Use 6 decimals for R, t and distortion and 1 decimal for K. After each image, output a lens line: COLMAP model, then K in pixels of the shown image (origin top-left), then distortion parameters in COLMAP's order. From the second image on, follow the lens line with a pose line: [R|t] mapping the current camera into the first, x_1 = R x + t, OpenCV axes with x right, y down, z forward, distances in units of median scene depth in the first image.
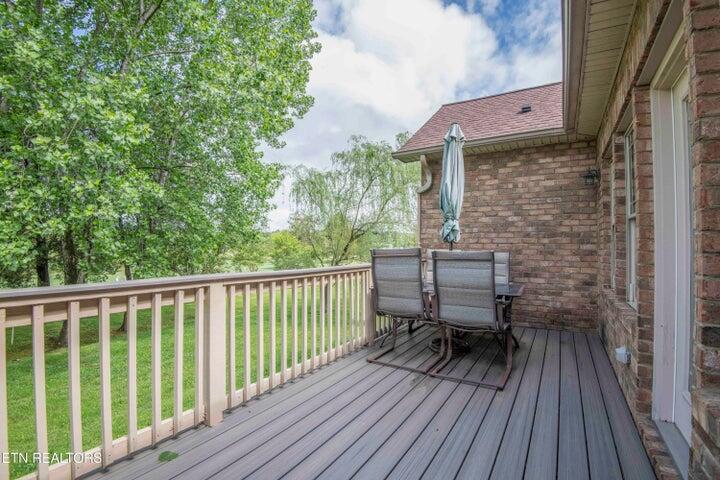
lens RADIAL K [[330.2, 0, 363.6], [0, 330.2, 239.5], [0, 0, 1]] dist [-0.023808, -0.013805]
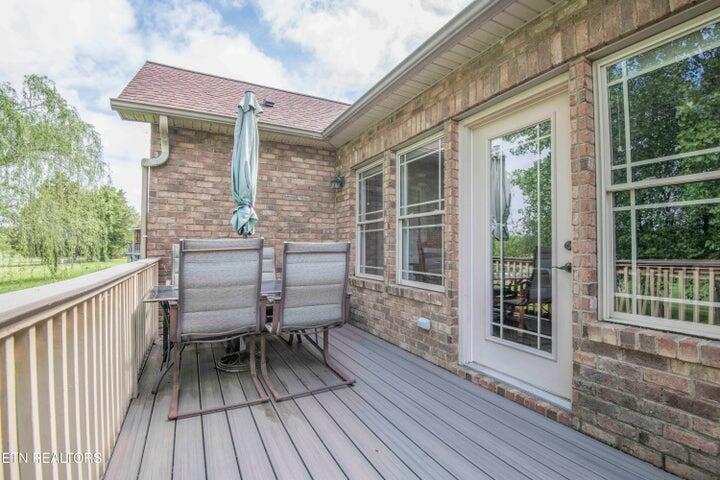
lens RADIAL K [[330.2, 0, 363.6], [0, 330.2, 239.5], [0, 0, 1]] dist [-0.023808, -0.013805]
pose [[0.517934, 0.017347, 0.855245, -0.281946], [-0.018063, 0.999793, -0.009340, 0.024481], [-0.855230, -0.010611, 0.518141, 0.324496]]
